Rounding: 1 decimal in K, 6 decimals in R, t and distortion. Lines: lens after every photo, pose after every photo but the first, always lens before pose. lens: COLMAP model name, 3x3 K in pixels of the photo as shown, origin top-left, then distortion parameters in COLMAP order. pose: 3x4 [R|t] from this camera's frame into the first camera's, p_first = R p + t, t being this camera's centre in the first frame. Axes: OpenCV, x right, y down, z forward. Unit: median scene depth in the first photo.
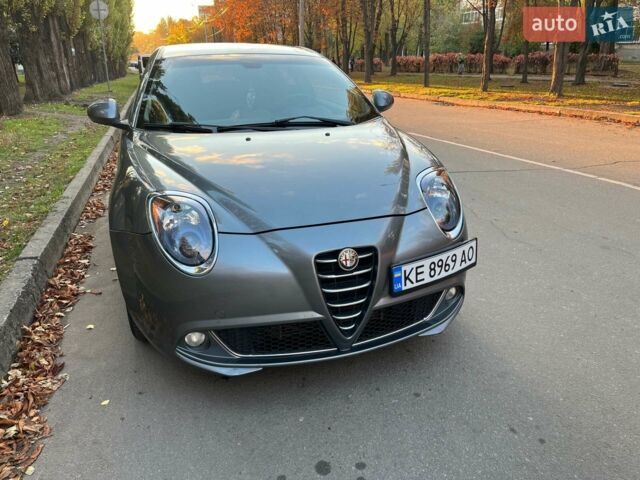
lens RADIAL K [[474.5, 0, 320.0], [0, 474.5, 240.0], [0, 0, 1]] dist [0.026730, -0.003535]
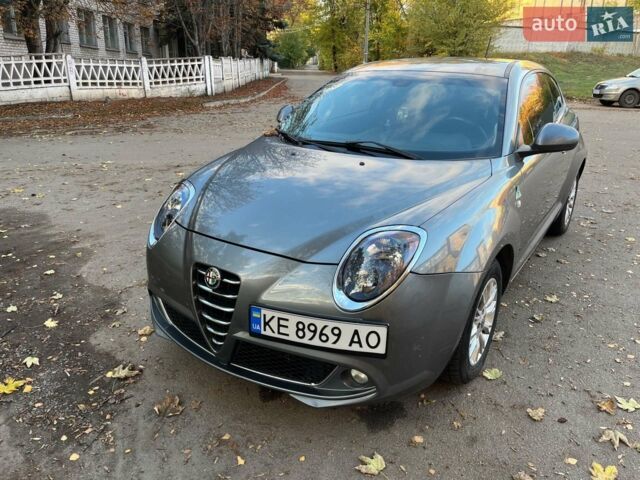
lens RADIAL K [[474.5, 0, 320.0], [0, 474.5, 240.0], [0, 0, 1]] dist [0.026730, -0.003535]
pose [[0.612699, 0.294875, -0.733246, 0.881197], [-0.295779, 0.945917, 0.133249, -0.229874], [0.732881, 0.135238, 0.666780, 0.431735]]
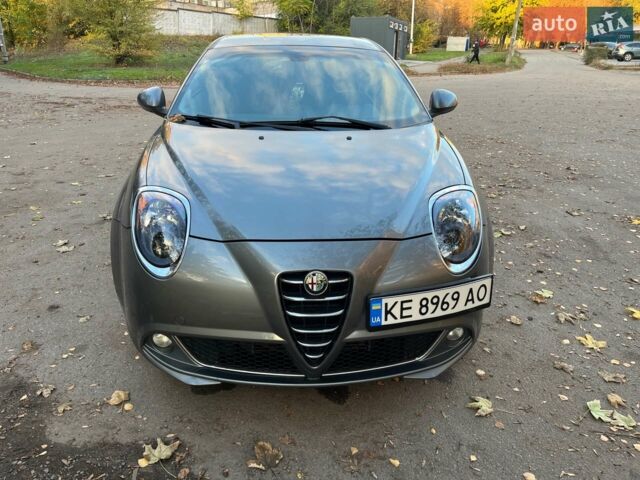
lens RADIAL K [[470.1, 0, 314.6], [0, 470.1, 243.3], [0, 0, 1]] dist [0.038641, 0.000680]
pose [[0.965805, 0.122985, -0.228243, 0.233666], [-0.116802, 0.992331, 0.040456, -0.064484], [0.231468, -0.012414, 0.972763, 0.127167]]
